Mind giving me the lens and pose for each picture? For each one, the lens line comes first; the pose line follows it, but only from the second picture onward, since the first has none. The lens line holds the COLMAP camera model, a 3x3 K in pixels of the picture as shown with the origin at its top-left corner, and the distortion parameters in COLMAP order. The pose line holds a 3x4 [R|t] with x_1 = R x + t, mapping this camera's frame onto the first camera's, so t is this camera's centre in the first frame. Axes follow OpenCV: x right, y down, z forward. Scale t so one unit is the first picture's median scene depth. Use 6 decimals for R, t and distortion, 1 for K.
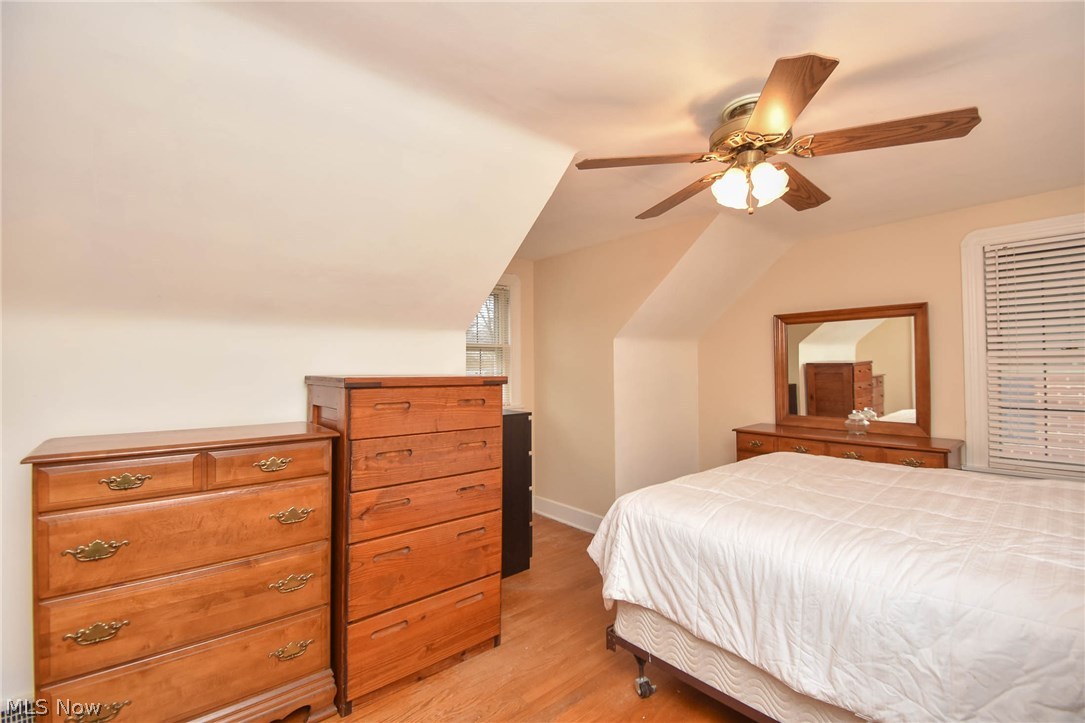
lens RADIAL K [[478.3, 0, 552.9], [0, 478.3, 359.7], [0, 0, 1]] dist [0.026984, -0.015826]
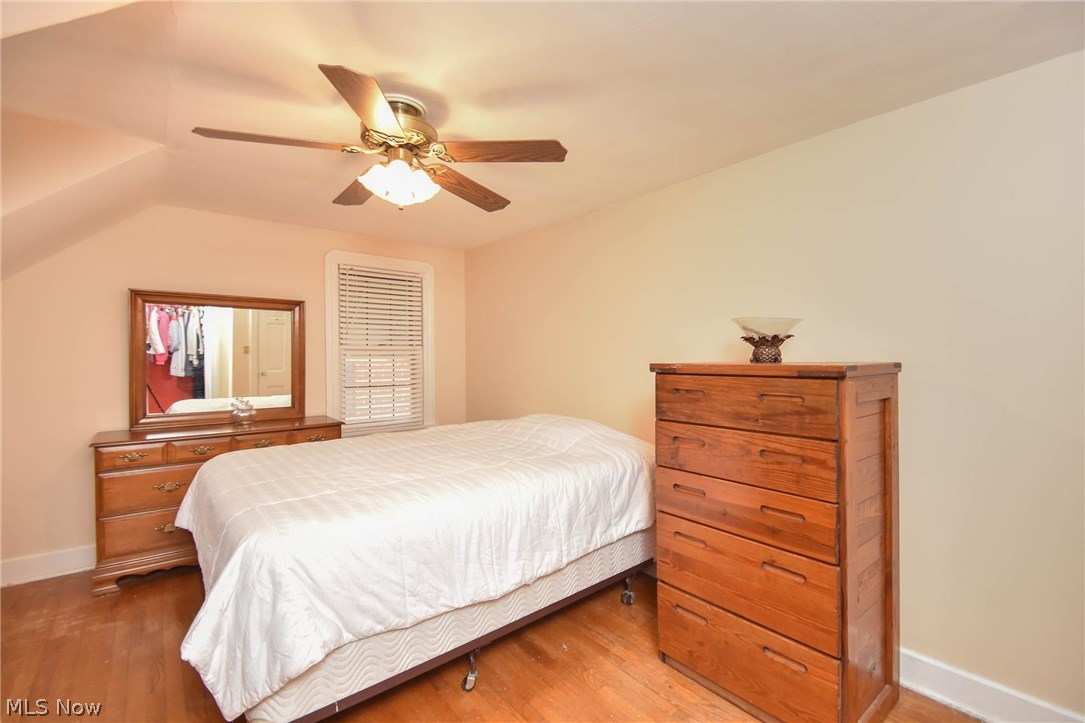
lens RADIAL K [[478.3, 0, 552.9], [0, 478.3, 359.7], [0, 0, 1]] dist [0.026984, -0.015826]
pose [[0.040172, -0.001609, 0.999191, -0.371911], [-0.018580, 0.999825, 0.002357, 0.009210], [-0.999020, -0.018660, 0.040135, 0.368810]]
